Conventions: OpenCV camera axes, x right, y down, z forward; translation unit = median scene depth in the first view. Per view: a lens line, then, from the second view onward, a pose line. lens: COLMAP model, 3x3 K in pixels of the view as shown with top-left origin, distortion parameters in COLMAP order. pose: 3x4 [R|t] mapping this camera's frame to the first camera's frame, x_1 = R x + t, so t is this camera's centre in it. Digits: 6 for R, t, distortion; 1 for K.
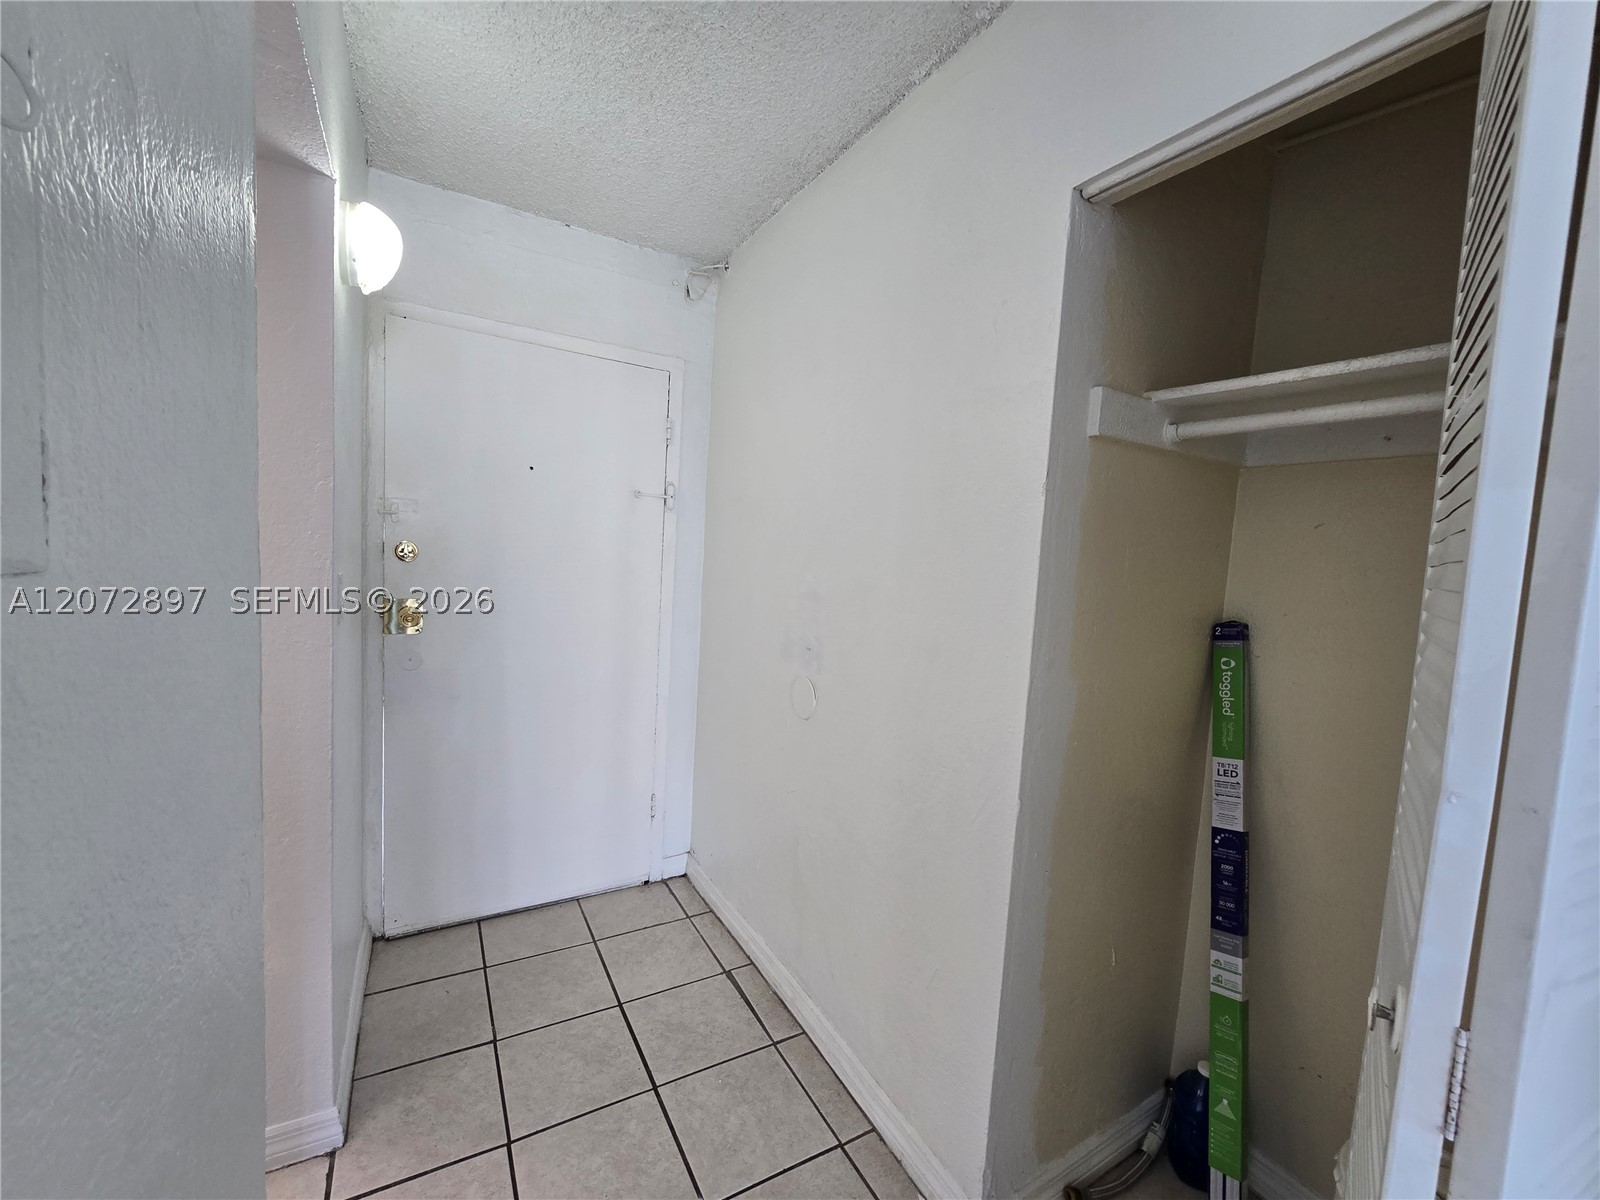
lens RADIAL K [[657.4, 0, 798.6], [0, 657.4, 601.2], [0, 0, 1]] dist [-0.001156, 0.000296]
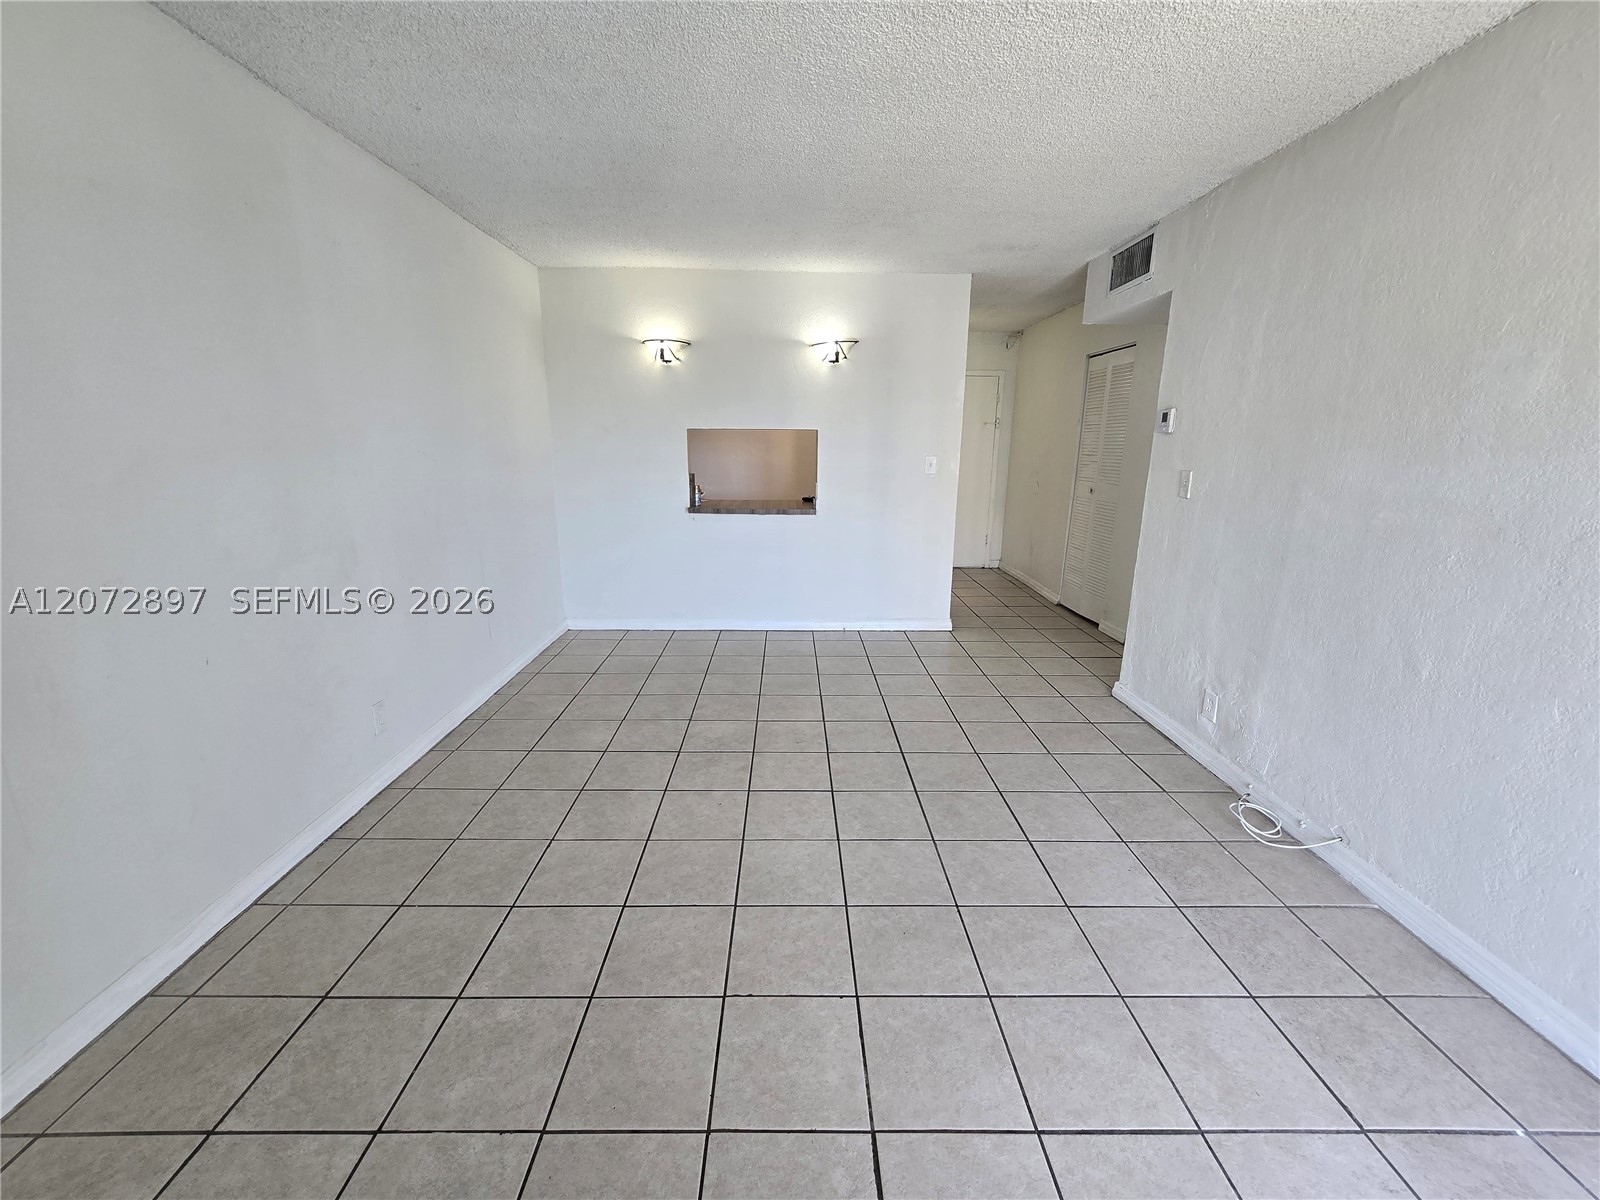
lens RADIAL K [[657.4, 0, 796.9], [0, 657.4, 598.5], [0, 0, 1]] dist [-0.001156, 0.000296]
pose [[0.894568, 0.054627, -0.443581, 0.309823], [0.010906, 0.989539, 0.143856, 0.160126], [0.446799, -0.133527, 0.884613, -1.884180]]
